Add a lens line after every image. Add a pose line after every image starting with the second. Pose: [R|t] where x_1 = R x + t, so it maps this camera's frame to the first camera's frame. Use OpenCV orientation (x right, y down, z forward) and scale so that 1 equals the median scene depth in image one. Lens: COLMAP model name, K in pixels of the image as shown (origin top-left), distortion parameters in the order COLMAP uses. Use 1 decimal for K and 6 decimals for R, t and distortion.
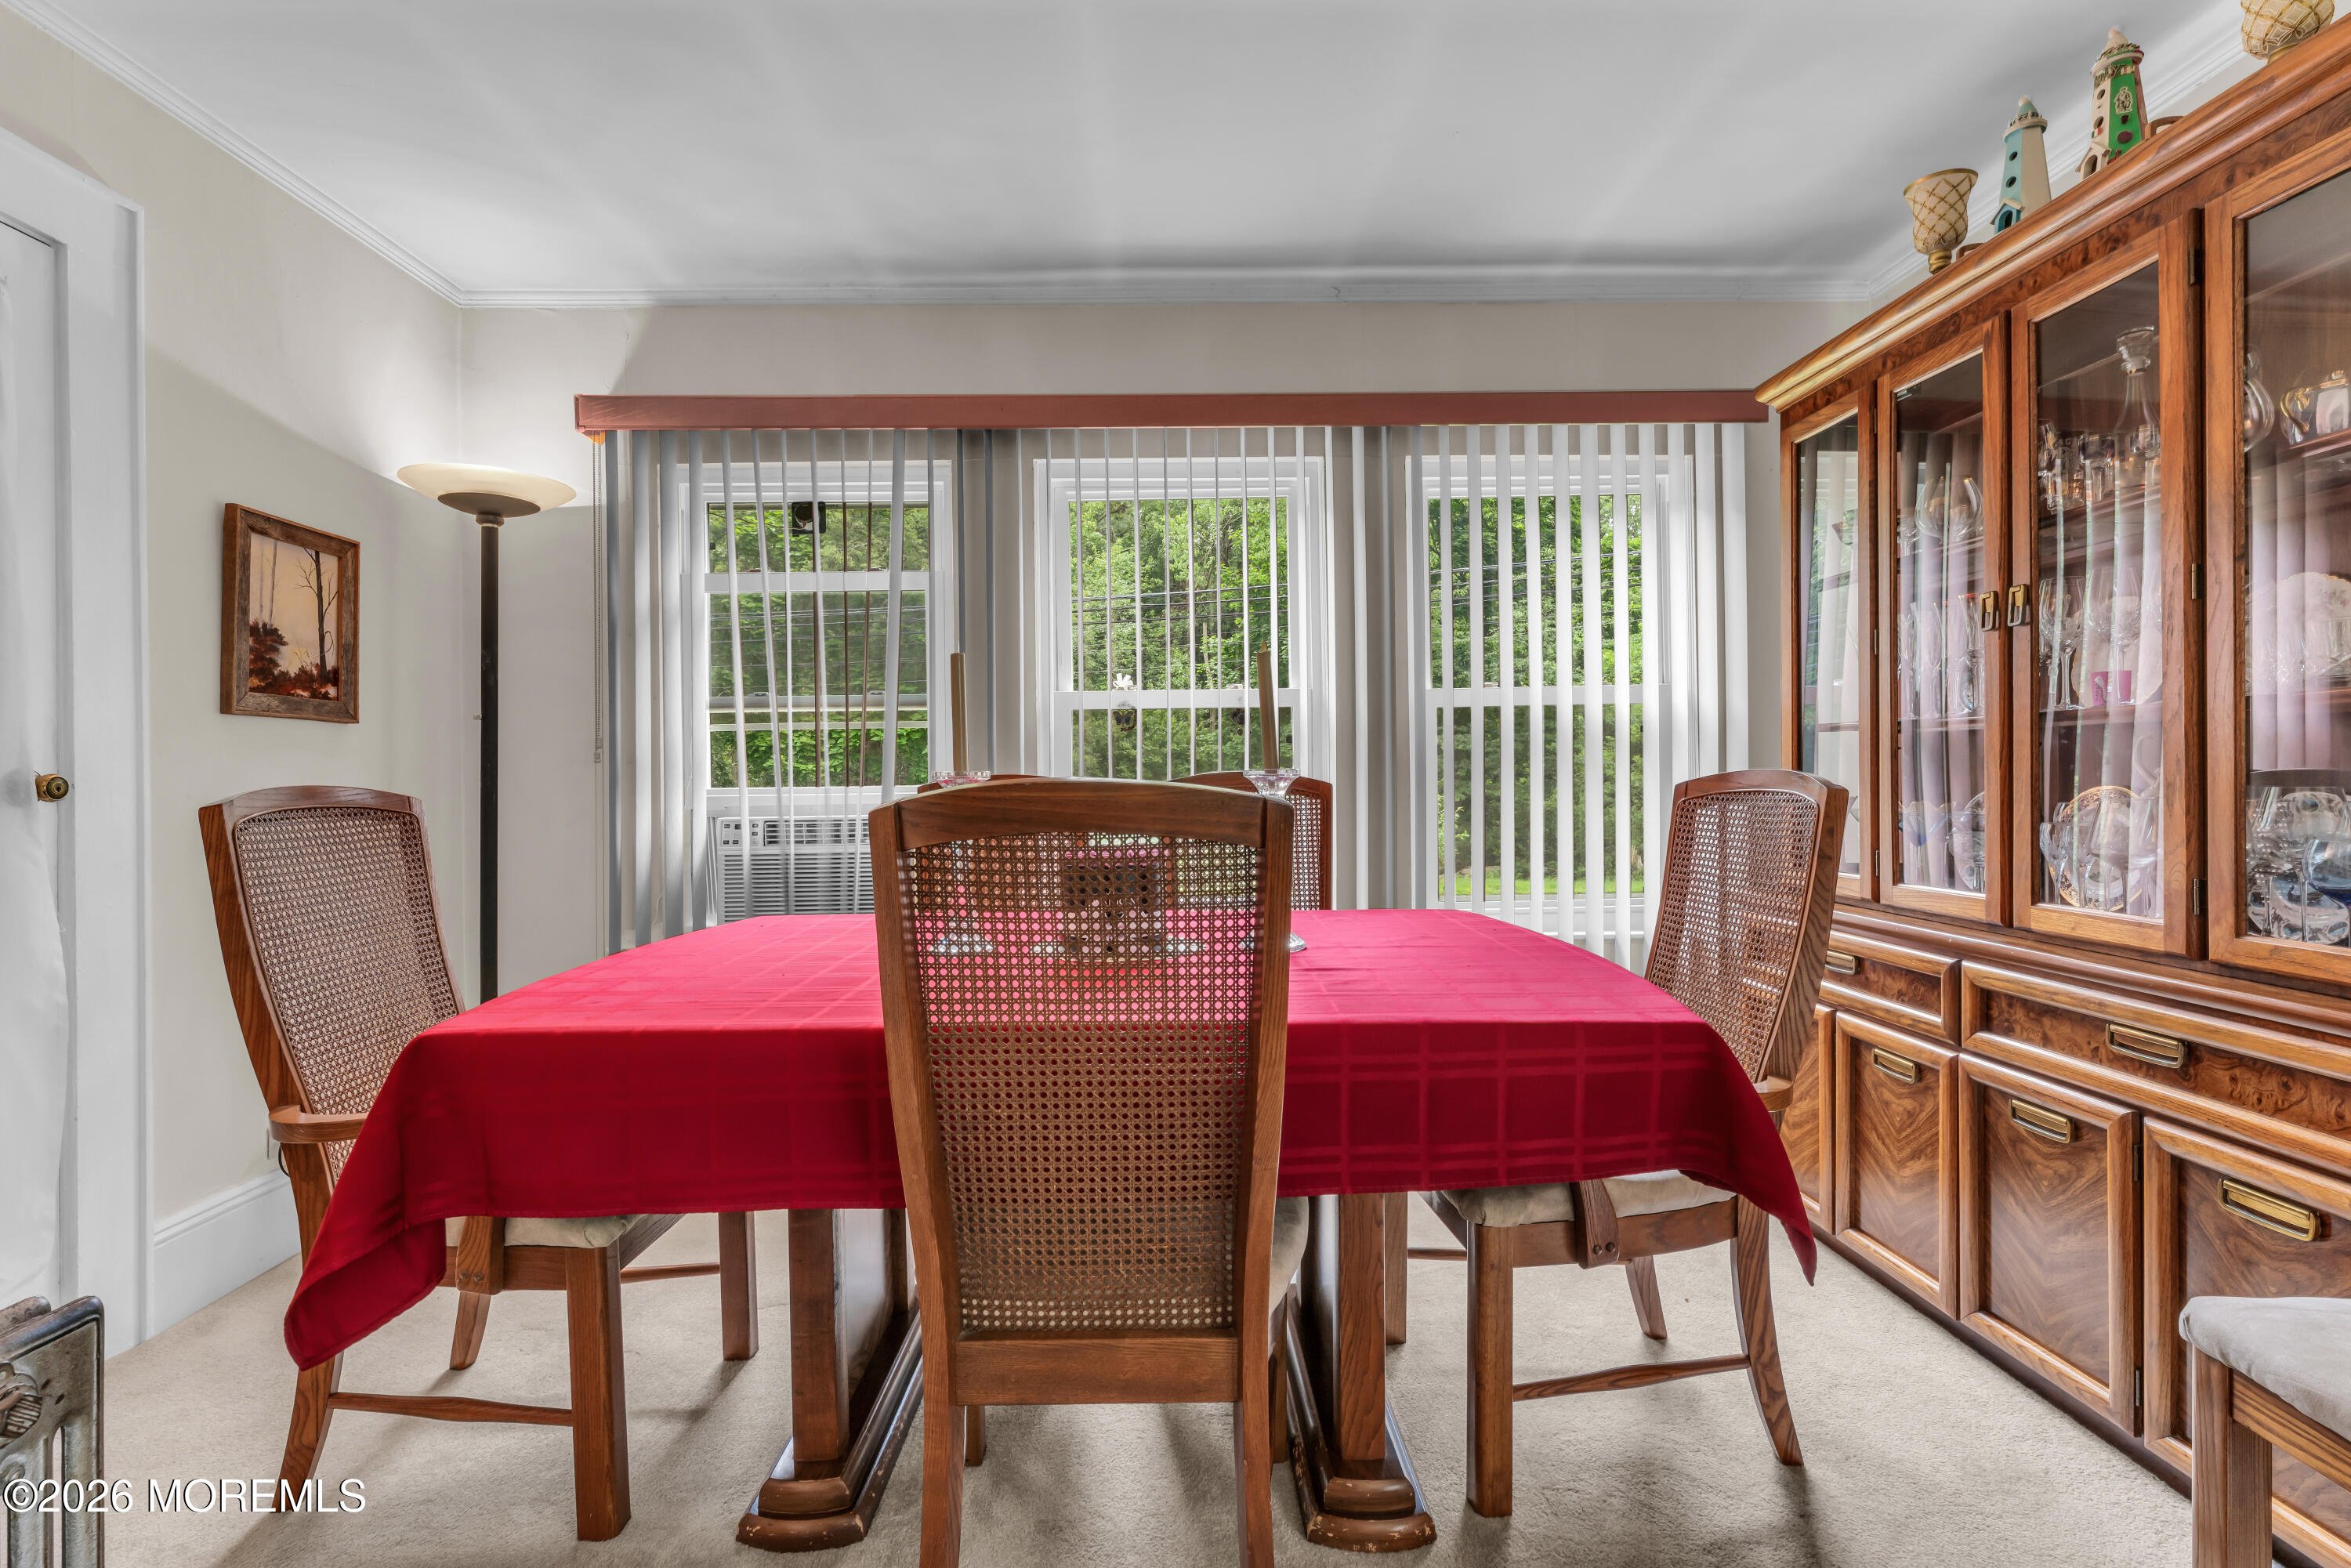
lens RADIAL K [[1130.3, 0, 1174.9], [0, 1130.3, 780.6], [0, 0, 1]] dist [0.002940, 0.000097]
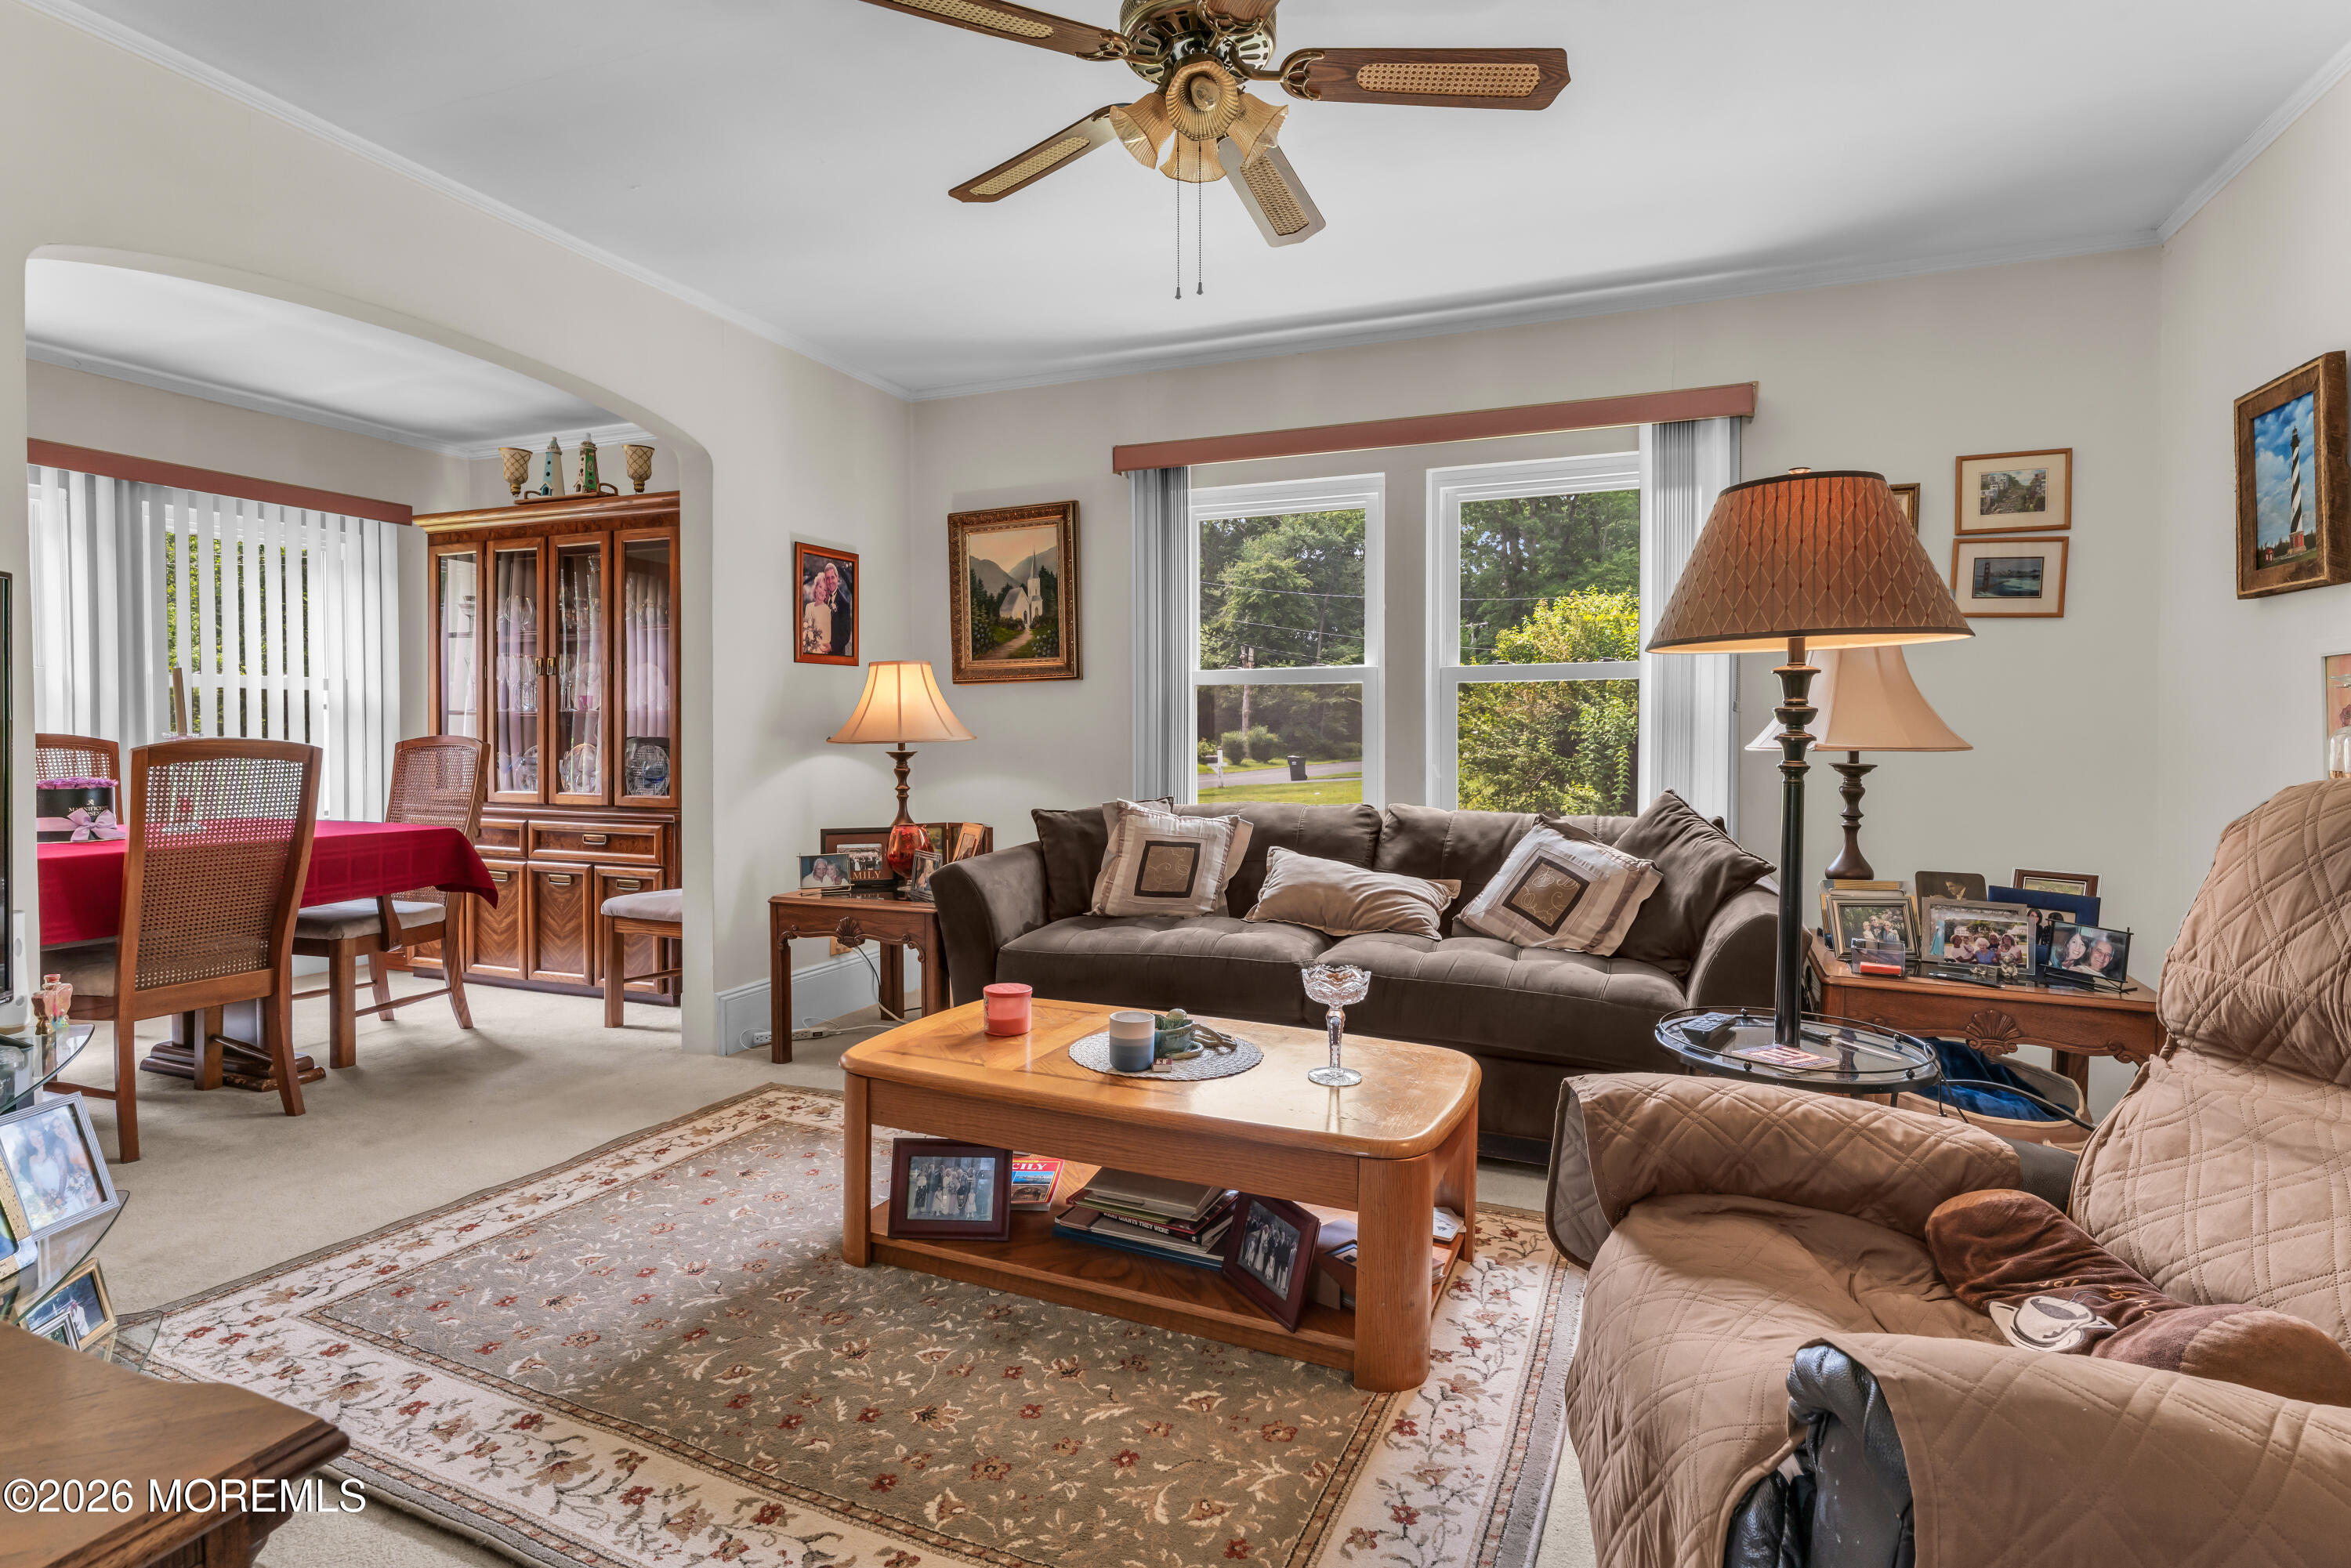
lens RADIAL K [[1130.3, 0, 1132.9], [0, 1130.3, 736.8], [0, 0, 1]] dist [0.002940, 0.000097]
pose [[0.416094, 0.001639, 0.909320, -0.852410], [-0.005042, 0.999987, 0.000505, -0.016034], [-0.909307, -0.004794, 0.416097, -1.031888]]
